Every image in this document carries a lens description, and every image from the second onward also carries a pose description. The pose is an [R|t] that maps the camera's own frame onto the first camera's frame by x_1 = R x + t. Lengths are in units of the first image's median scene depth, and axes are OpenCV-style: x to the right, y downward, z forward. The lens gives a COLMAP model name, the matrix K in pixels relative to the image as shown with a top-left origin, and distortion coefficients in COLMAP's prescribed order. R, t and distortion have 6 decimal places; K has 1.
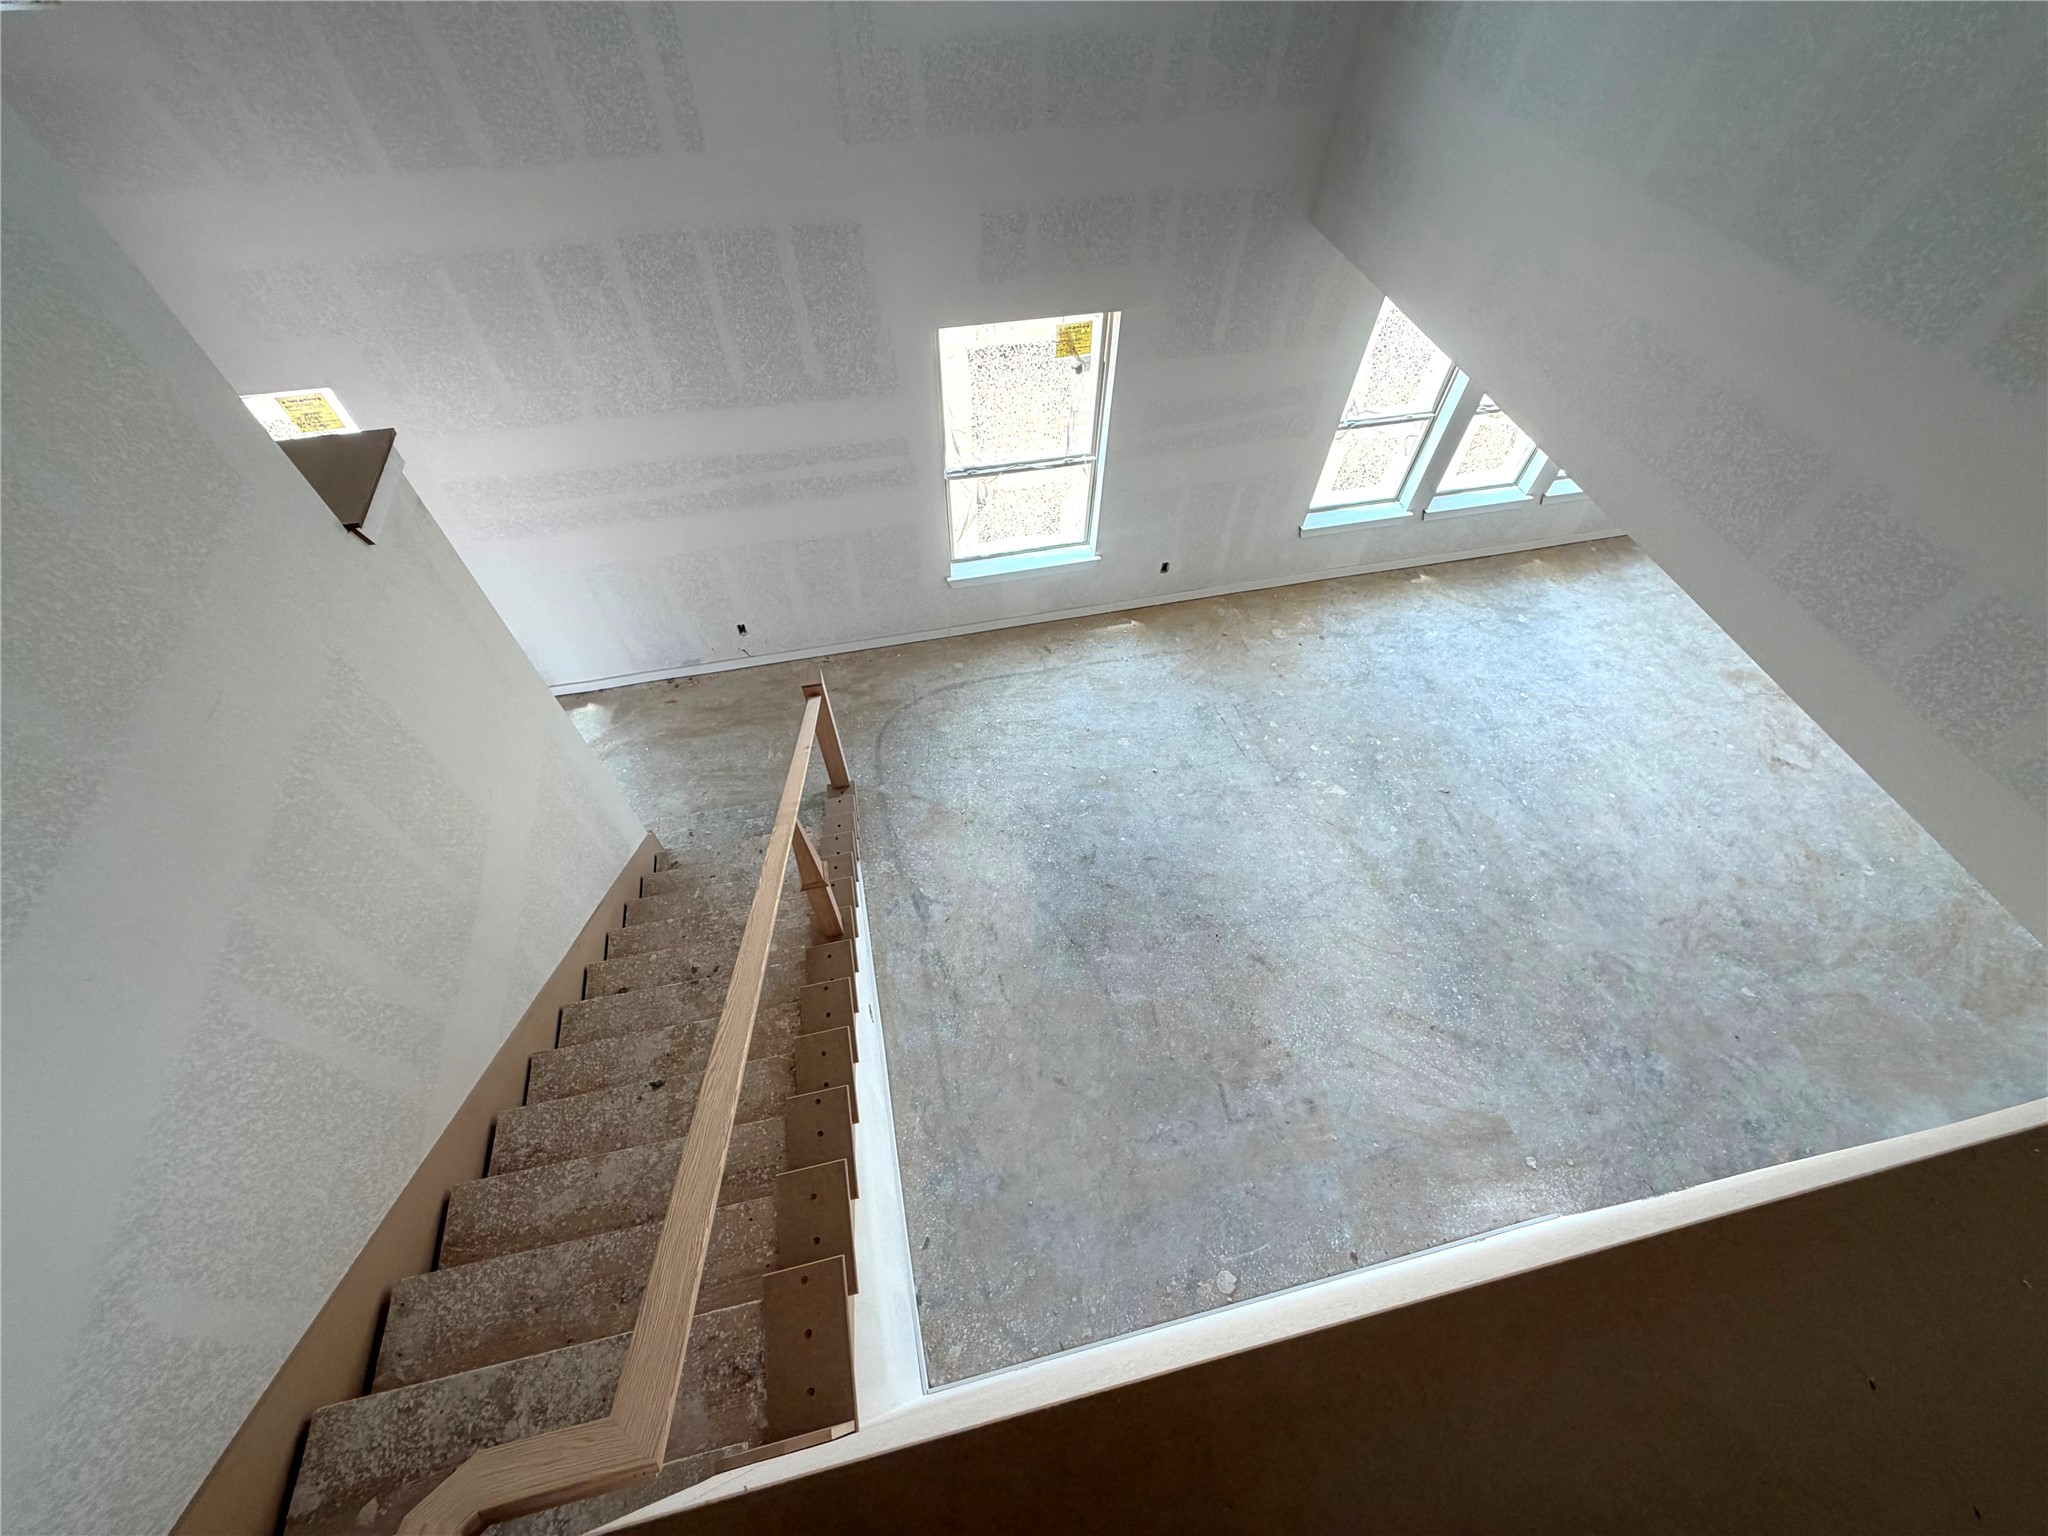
lens RADIAL K [[815.1, 0, 1020.5], [0, 815.1, 771.8], [0, 0, 1]] dist [-0.000312, -0.000088]
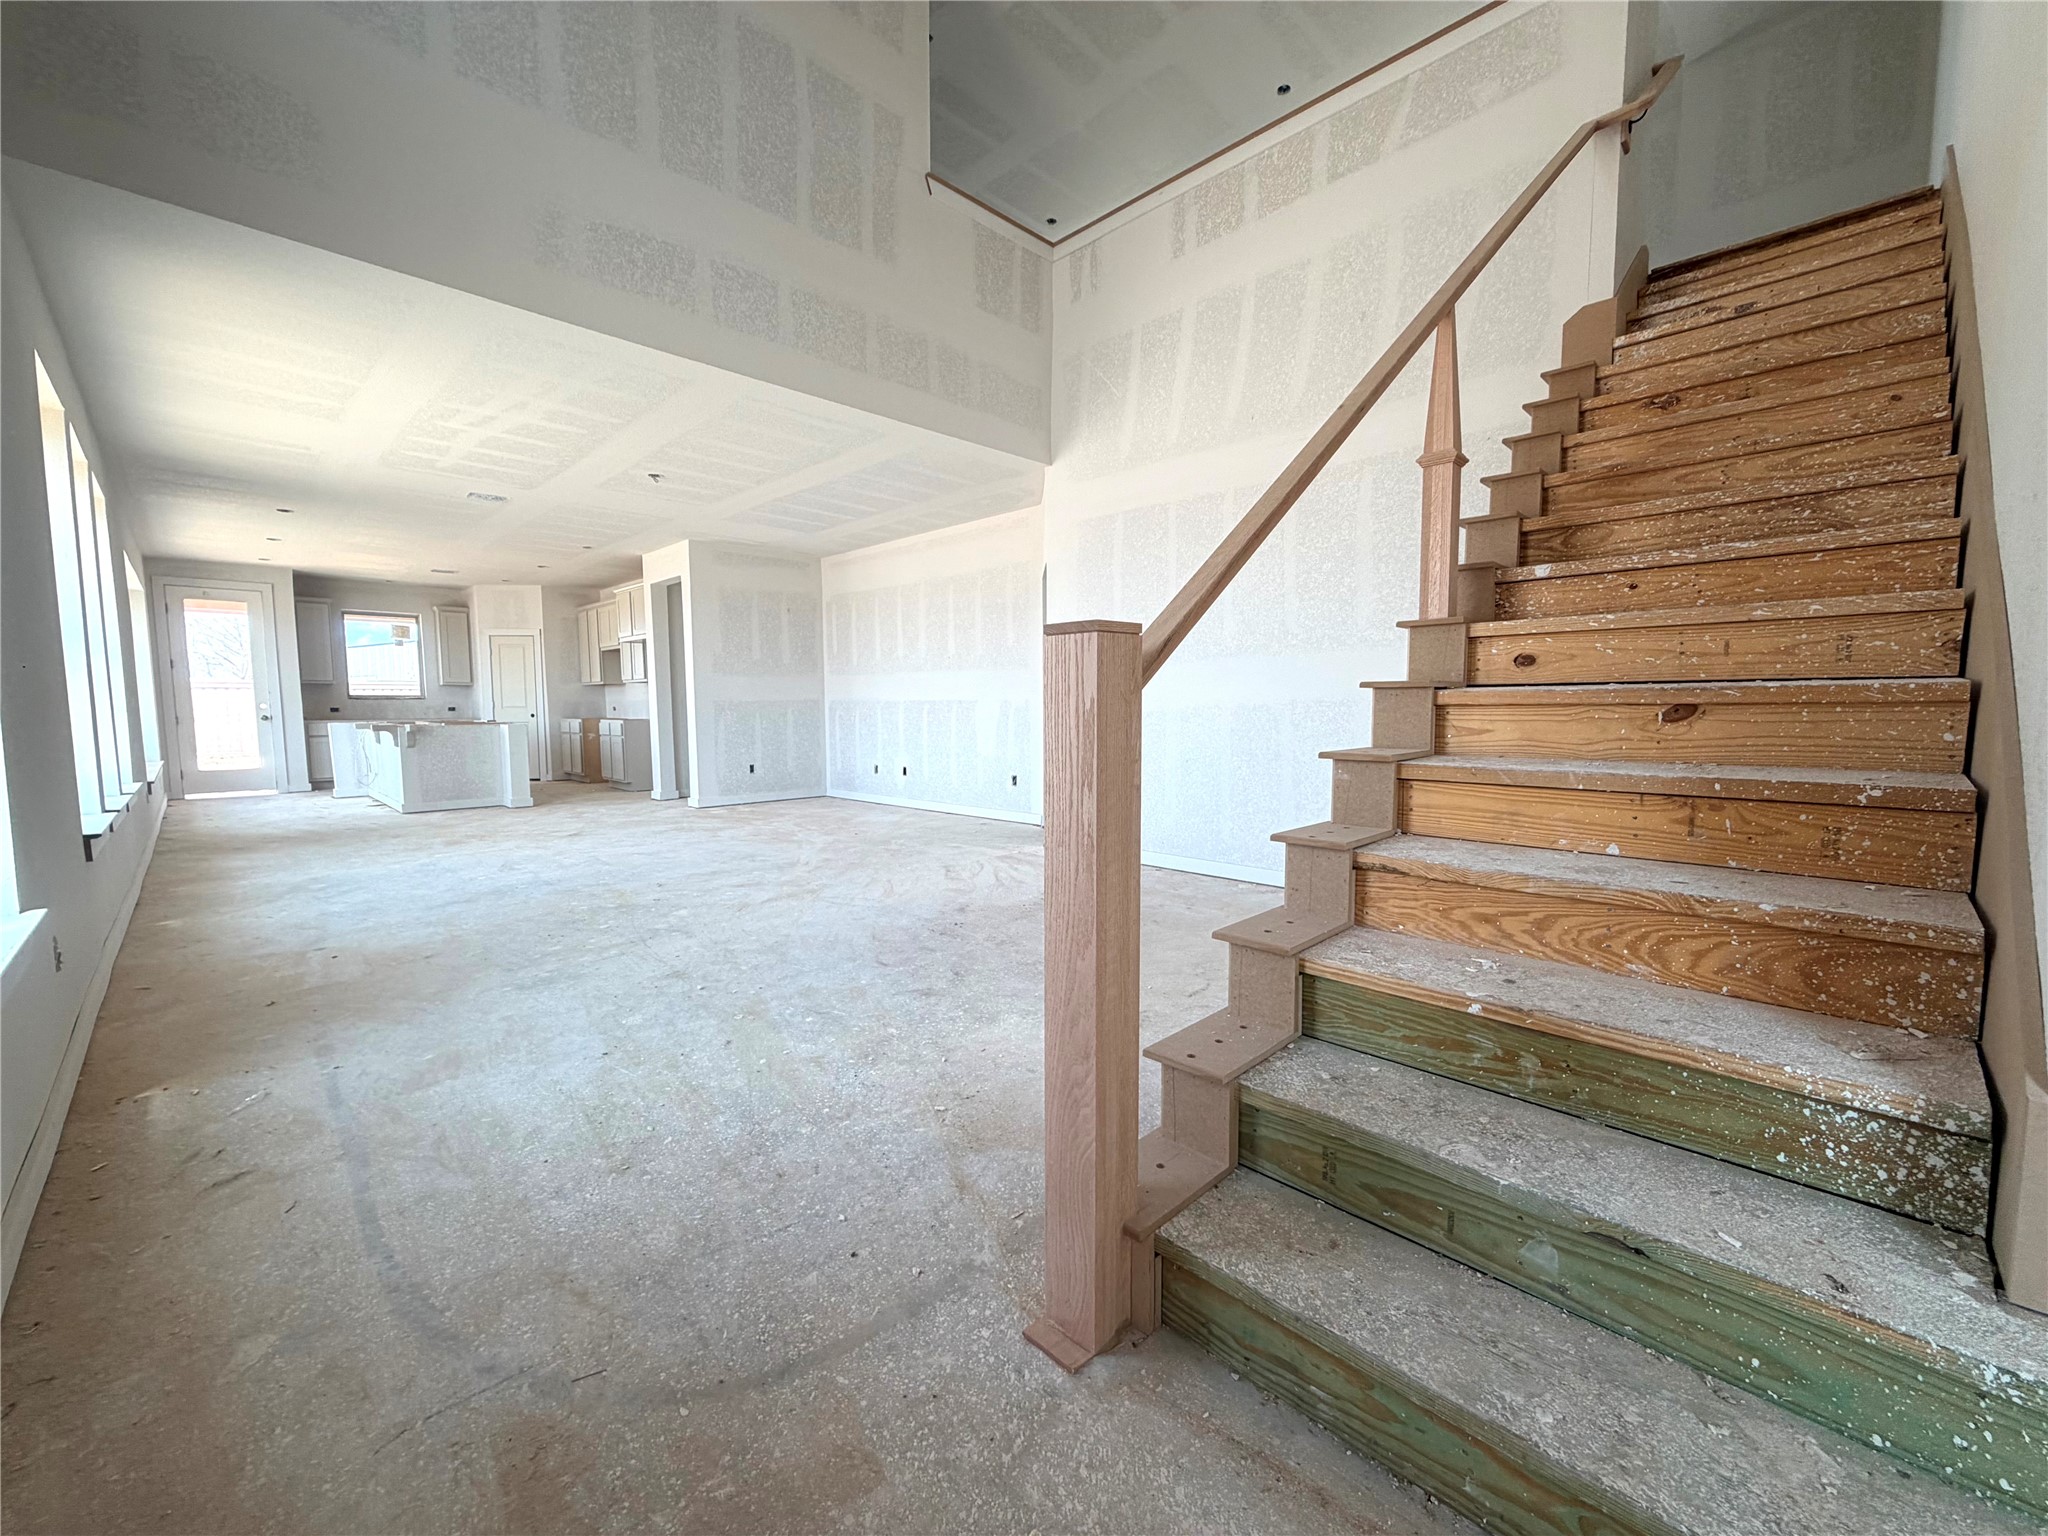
lens RADIAL K [[815.1, 0, 1020.5], [0, 815.1, 771.8], [0, 0, 1]] dist [-0.000312, -0.000088]
pose [[-0.537090, -0.081272, 0.839601, -0.428971], [0.685690, 0.537648, 0.490677, -0.216390], [-0.491288, 0.839243, -0.233039, 0.981799]]
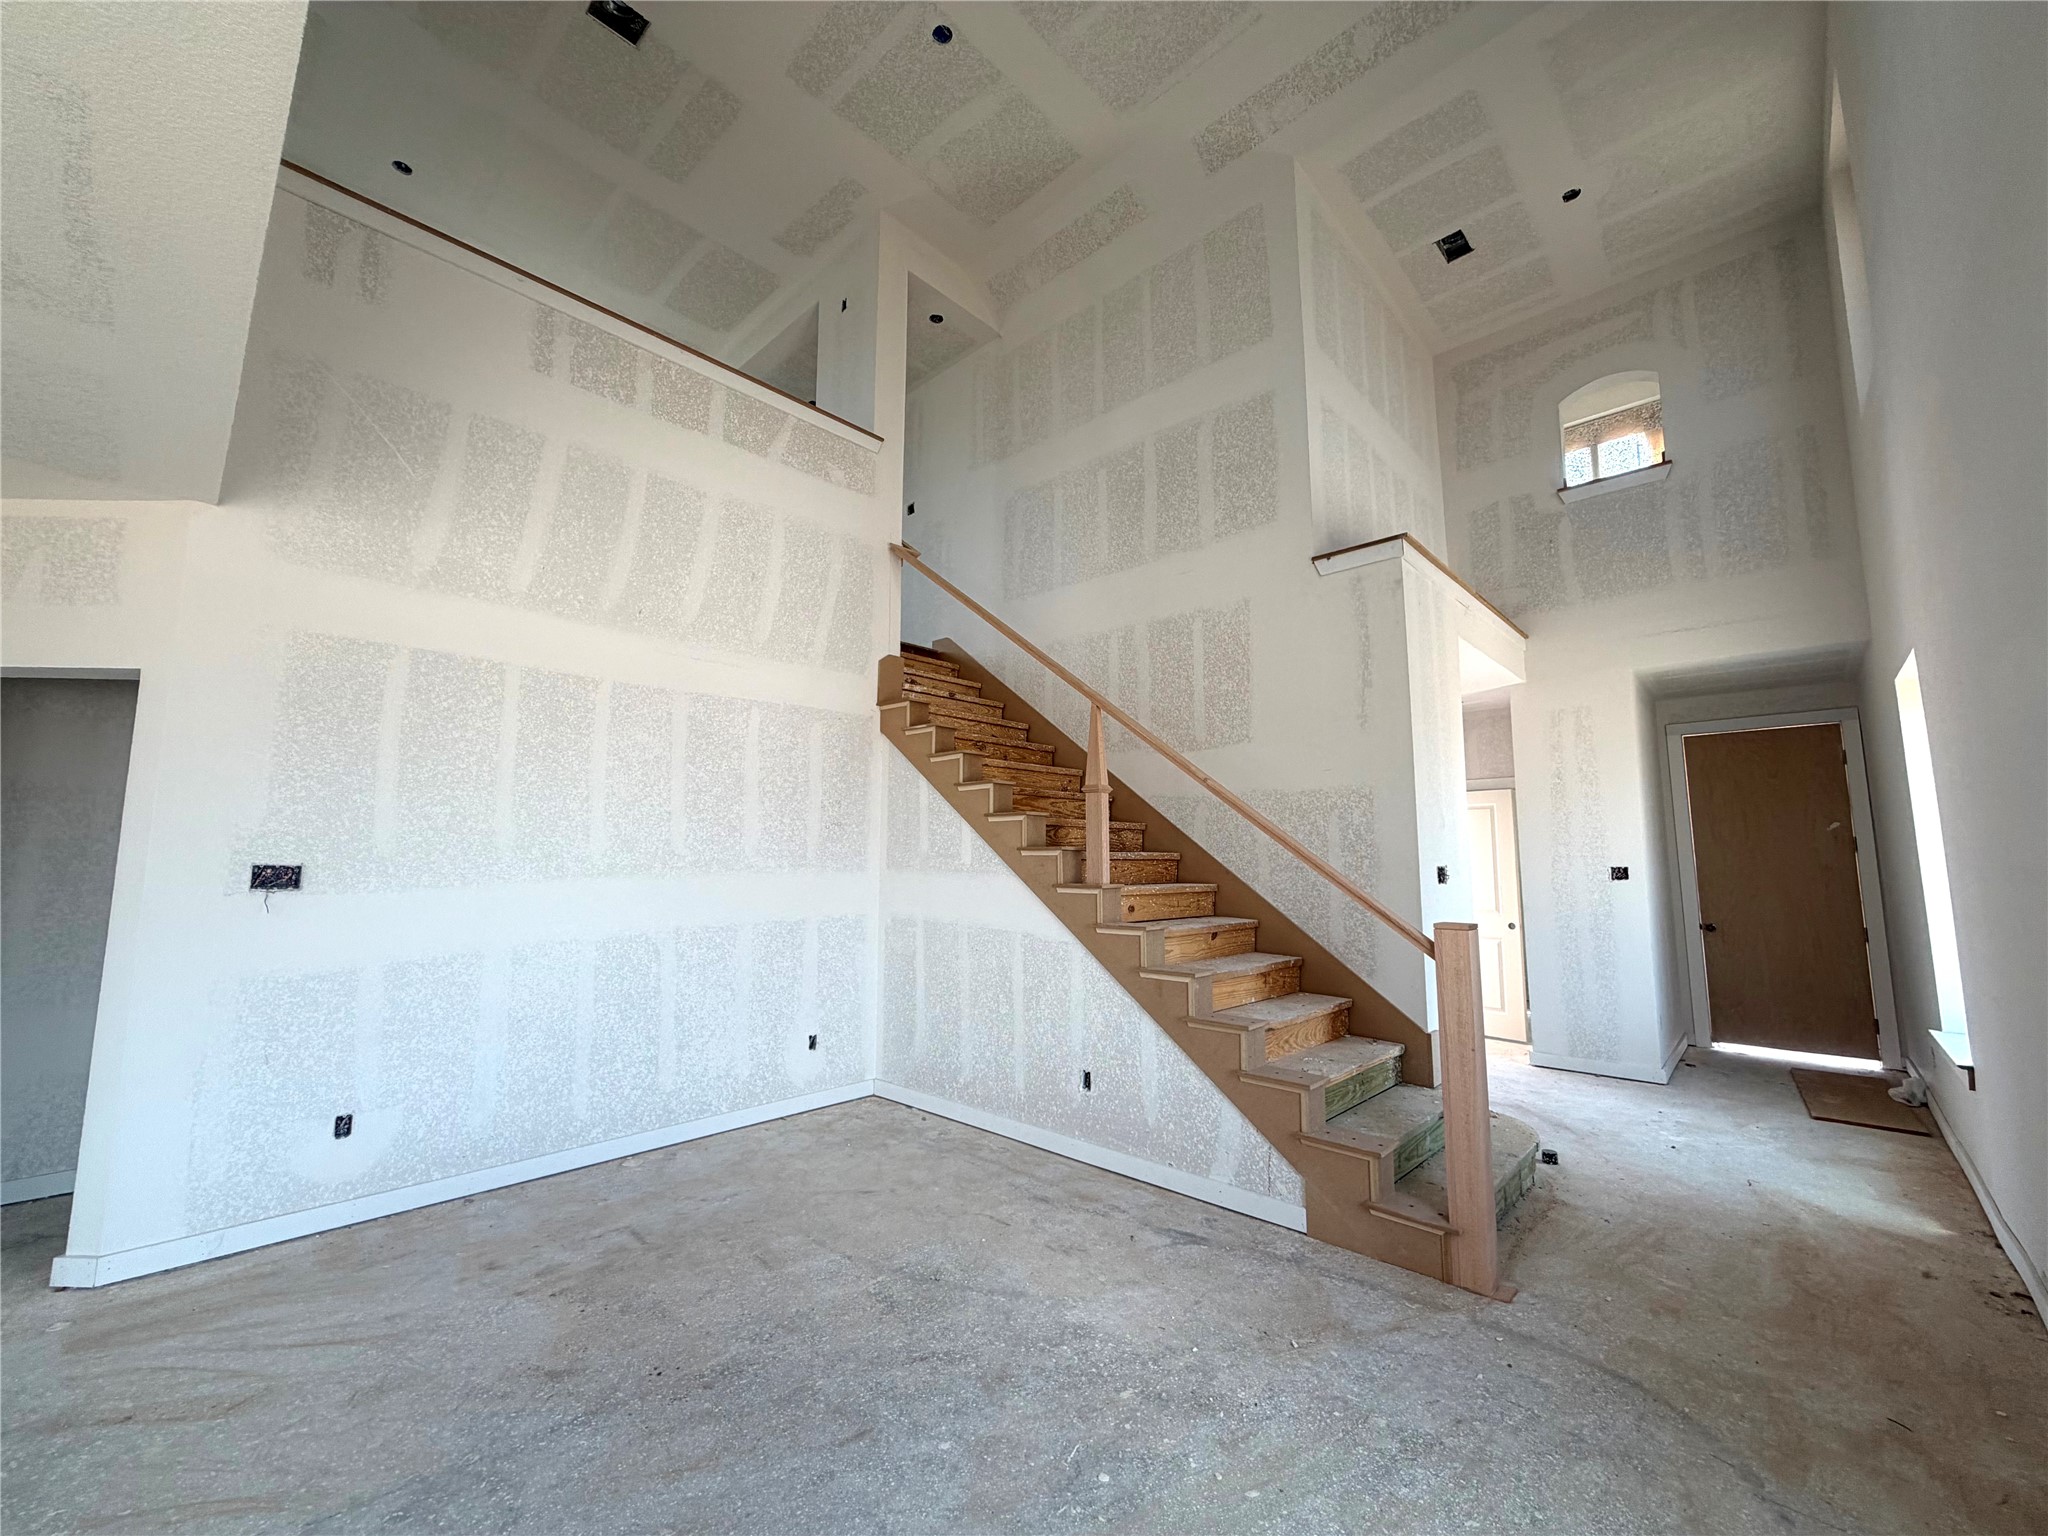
lens RADIAL K [[815.1, 0, 1020.5], [0, 815.1, 771.8], [0, 0, 1]] dist [-0.000312, -0.000088]
pose [[-0.829662, -0.078698, -0.552692, 0.335051], [-0.462144, 0.652210, 0.600870, -0.364786], [0.313184, 0.753942, -0.577483, 1.022341]]
